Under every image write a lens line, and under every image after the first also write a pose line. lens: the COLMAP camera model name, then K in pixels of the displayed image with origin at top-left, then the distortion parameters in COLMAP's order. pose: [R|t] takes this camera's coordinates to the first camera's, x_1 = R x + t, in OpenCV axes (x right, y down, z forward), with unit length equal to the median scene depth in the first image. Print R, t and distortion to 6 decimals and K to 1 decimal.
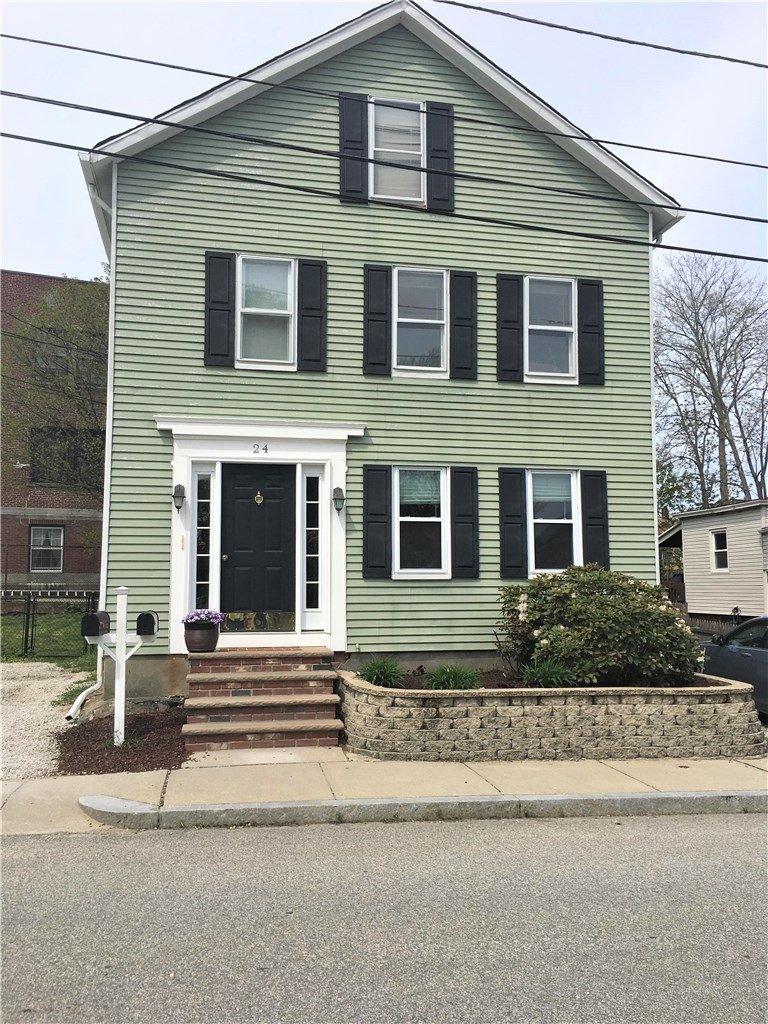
lens RADIAL K [[872.8, 0, 389.4], [0, 872.8, 516.0], [0, 0, 1]] dist [0.018426, -0.001897]
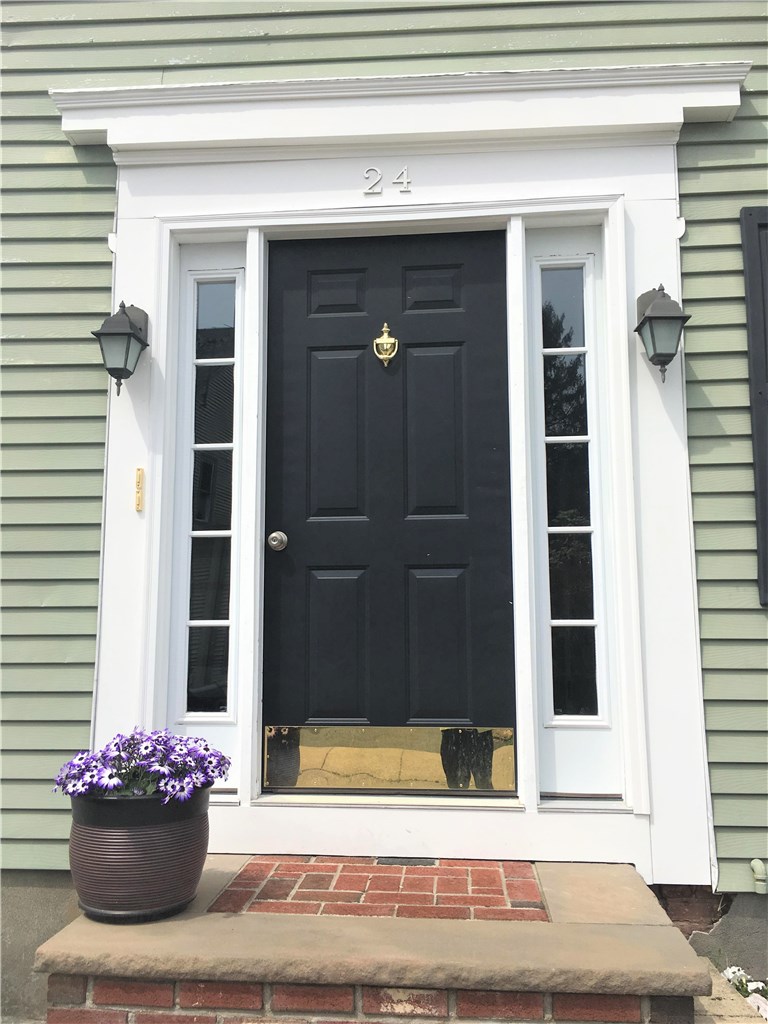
lens RADIAL K [[872.8, 0, 392.2], [0, 872.8, 507.0], [0, 0, 1]] dist [0.018426, -0.001897]
pose [[0.963910, -0.033404, -0.264124, -0.068927], [0.020283, 0.998428, -0.052248, 0.052283], [0.265455, 0.045005, 0.963072, 0.710847]]
